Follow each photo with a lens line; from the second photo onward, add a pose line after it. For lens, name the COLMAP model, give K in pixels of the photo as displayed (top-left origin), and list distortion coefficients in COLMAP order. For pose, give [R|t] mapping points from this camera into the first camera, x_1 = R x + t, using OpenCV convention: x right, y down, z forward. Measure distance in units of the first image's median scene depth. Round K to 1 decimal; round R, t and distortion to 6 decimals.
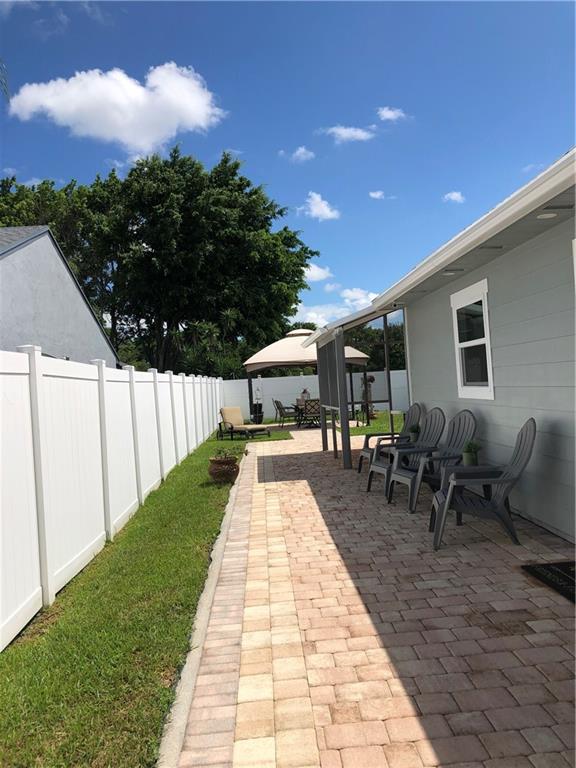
lens RADIAL K [[634.2, 0, 290.7], [0, 634.2, 383.2], [0, 0, 1]] dist [0.037771, -0.041667]
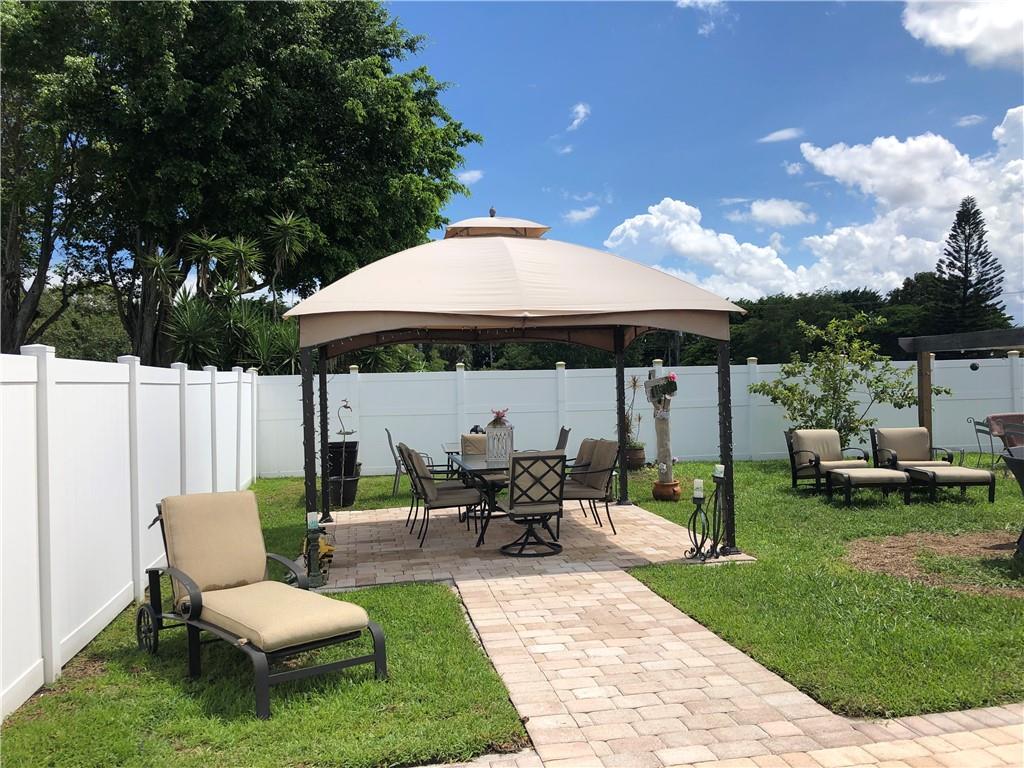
lens RADIAL K [[845.6, 0, 511.9], [0, 845.6, 375.6], [0, 0, 1]] dist [0.037771, -0.041667]
pose [[0.991138, 0.034601, 0.128251, -0.016040], [-0.033358, 0.999373, -0.011828, -0.002816], [-0.128580, 0.007445, 0.991671, 0.382252]]
